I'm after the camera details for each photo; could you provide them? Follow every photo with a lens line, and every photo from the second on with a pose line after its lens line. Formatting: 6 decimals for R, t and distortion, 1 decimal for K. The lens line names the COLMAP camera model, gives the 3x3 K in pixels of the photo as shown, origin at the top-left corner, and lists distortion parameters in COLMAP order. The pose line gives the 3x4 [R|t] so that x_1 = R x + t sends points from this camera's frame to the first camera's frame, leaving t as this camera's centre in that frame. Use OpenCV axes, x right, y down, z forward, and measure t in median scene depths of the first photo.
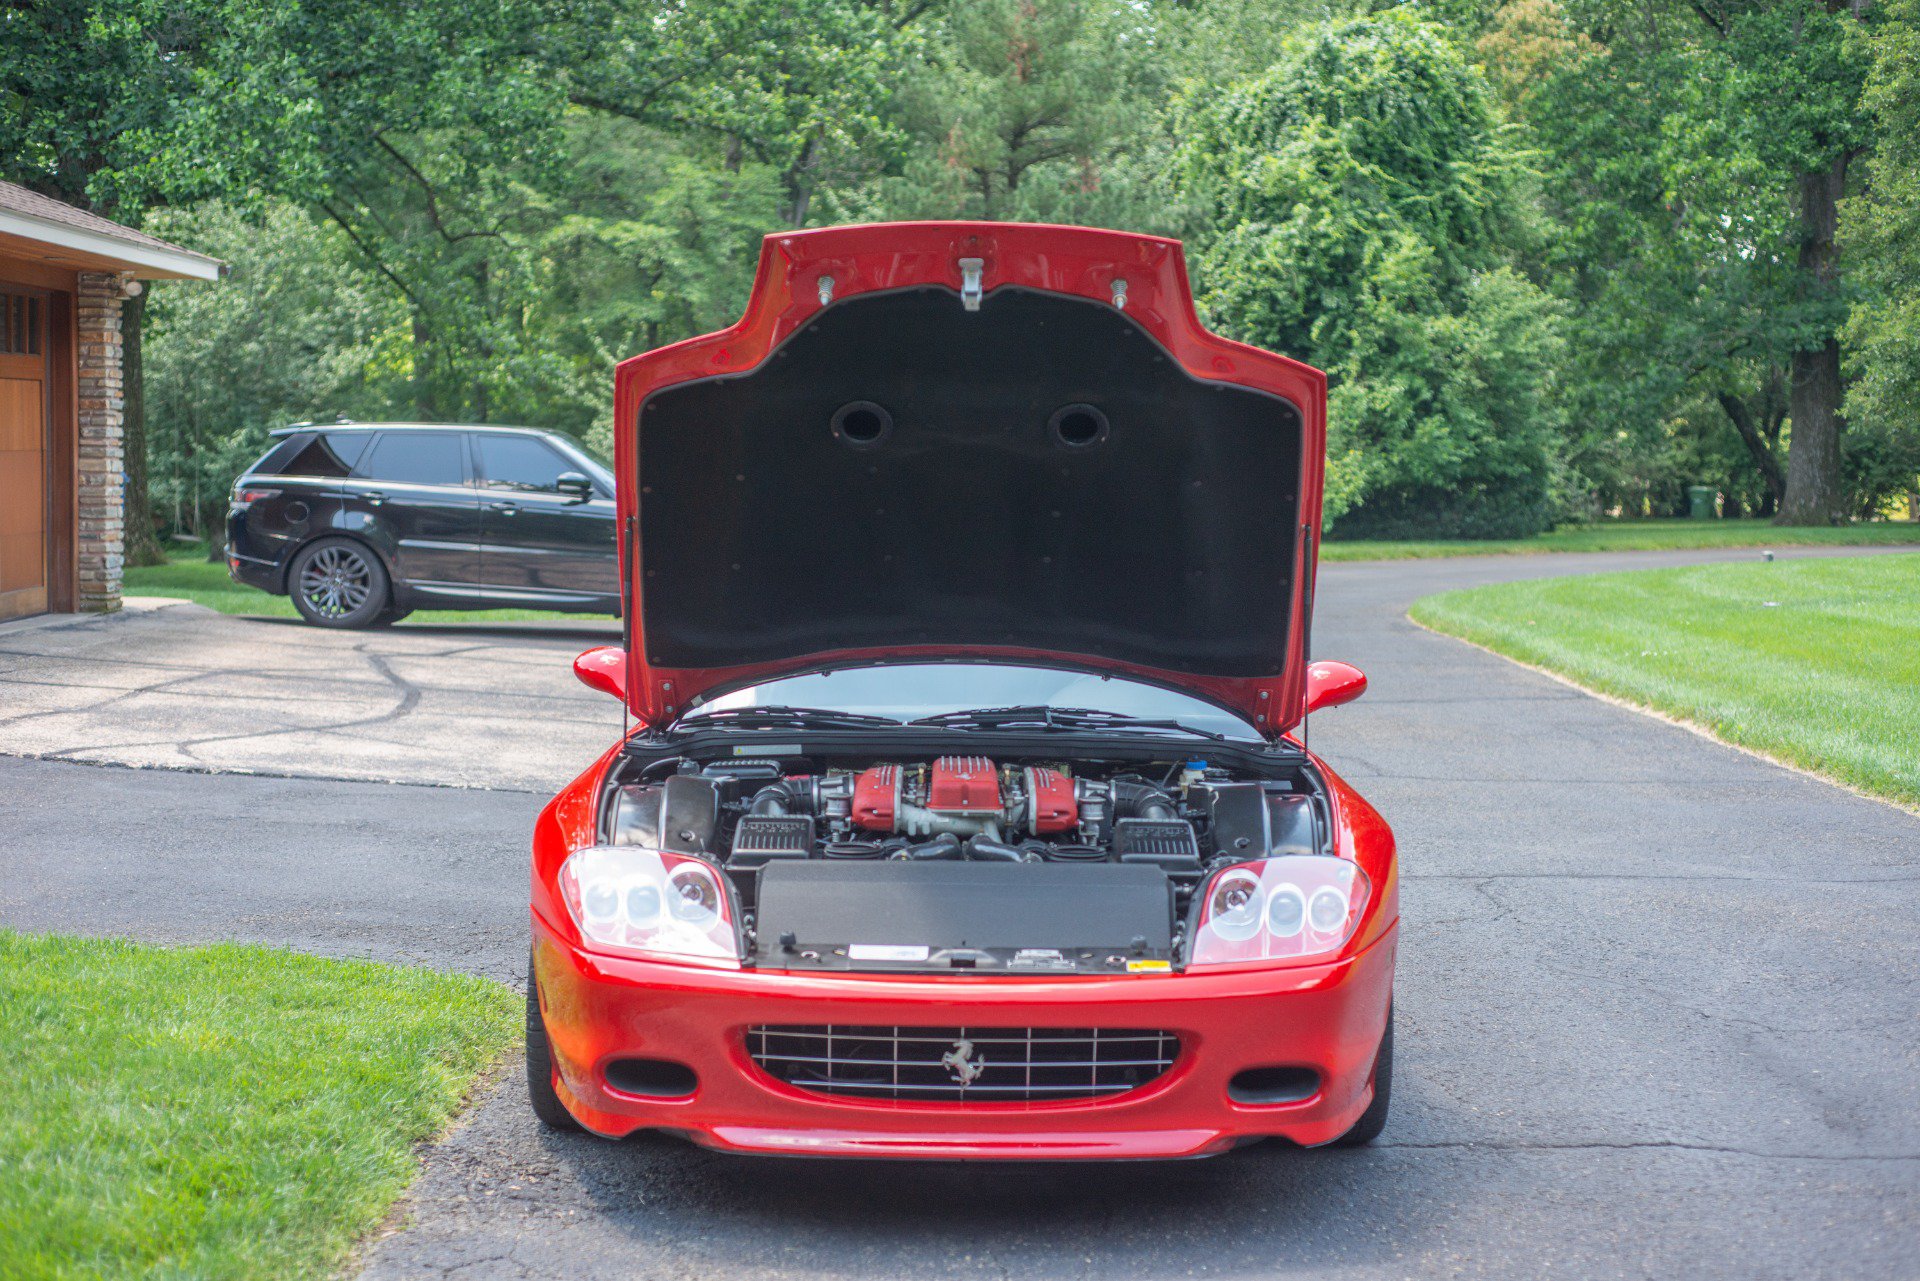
lens RADIAL K [[2830.6, 0, 961.2], [0, 2830.6, 584.5], [0, 0, 1]] dist [-0.011191, 0.026145]
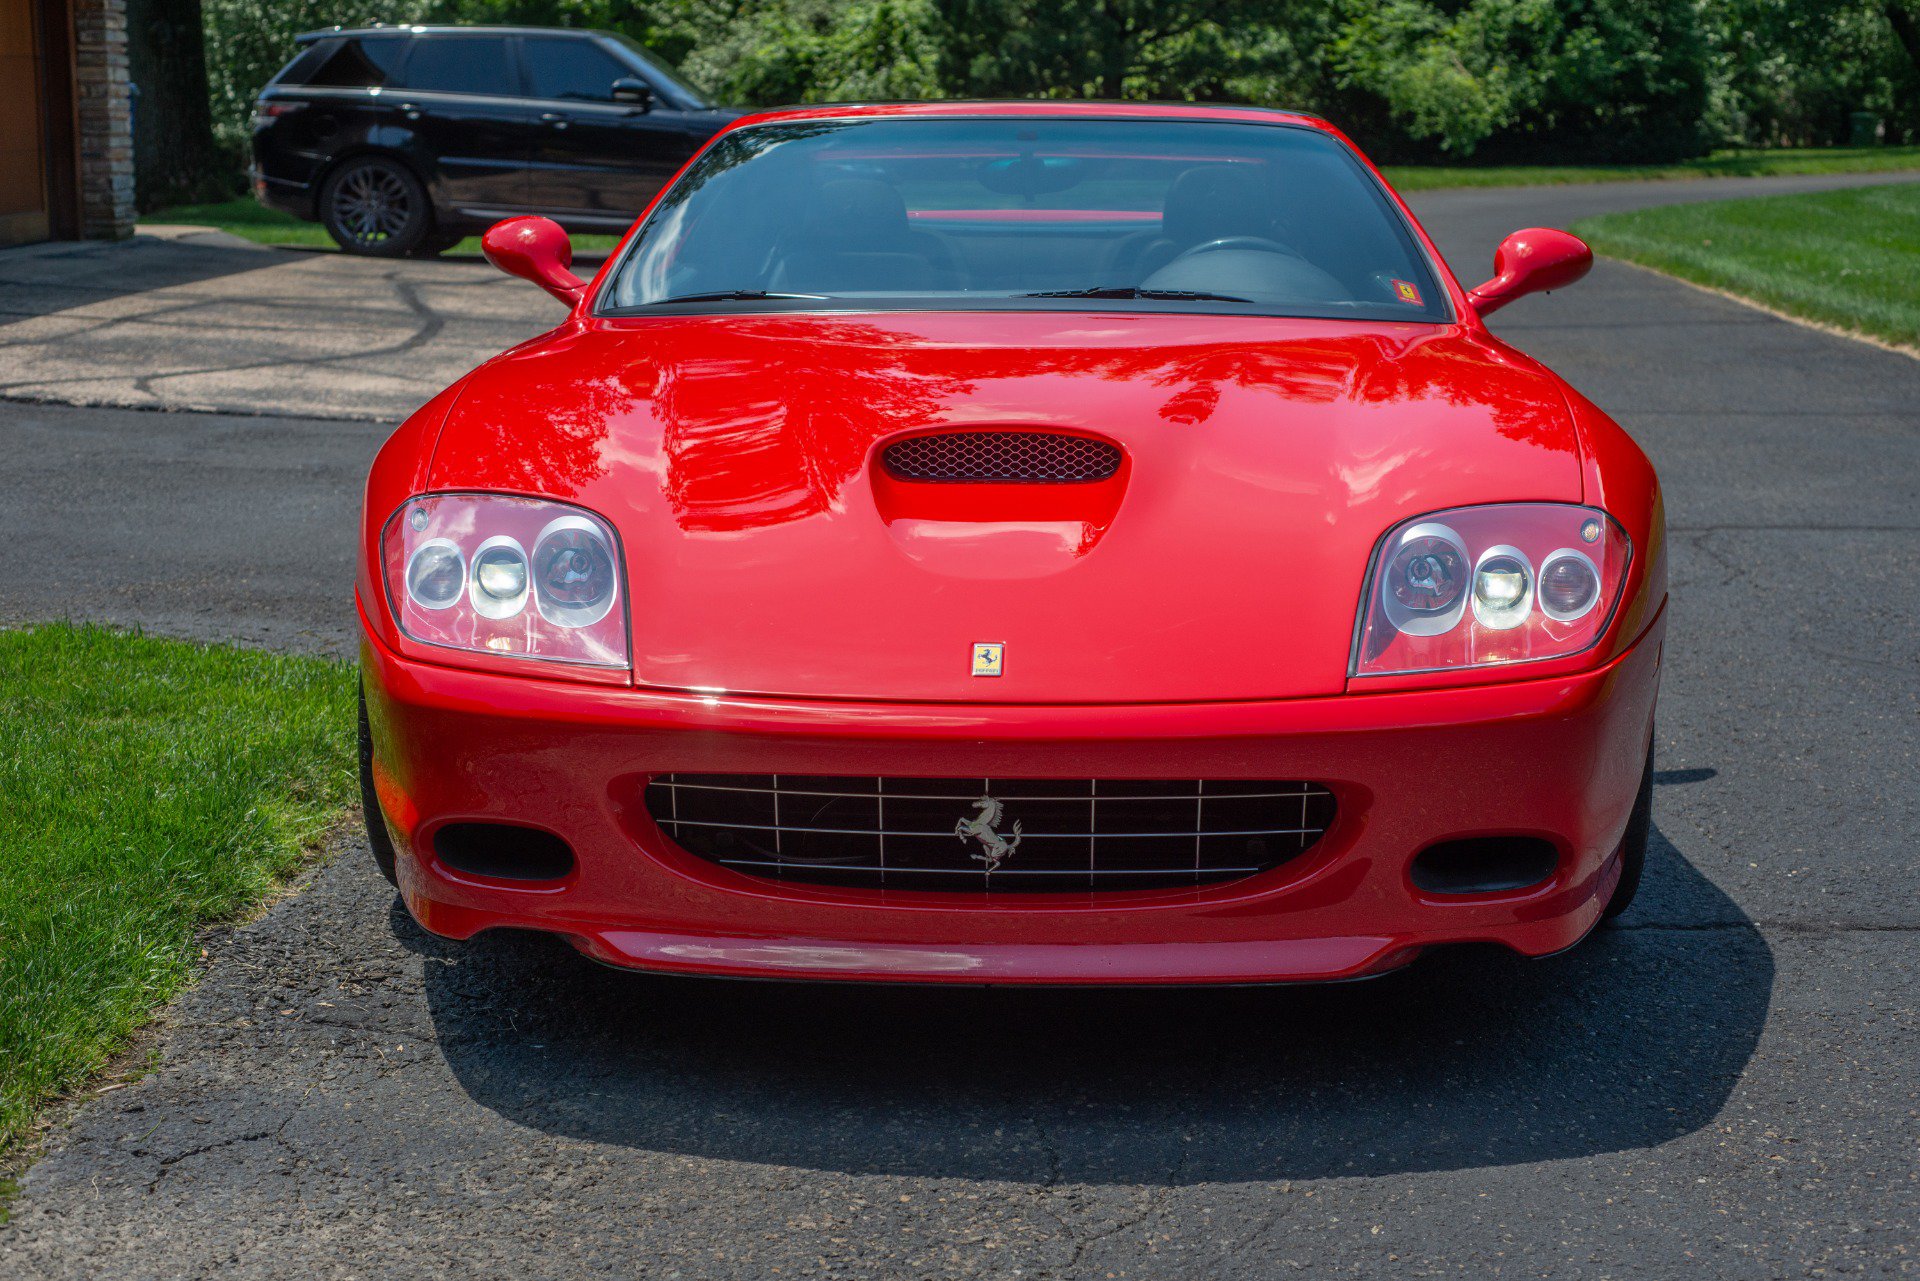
lens RADIAL K [[2830.6, 0, 961.2], [0, 2830.6, 584.5], [0, 0, 1]] dist [-0.011191, 0.026145]
pose [[0.999050, -0.002505, -0.043498, 0.007180], [0.007846, 0.992368, 0.123058, 0.012062], [0.042858, -0.123283, 0.991446, 0.124989]]
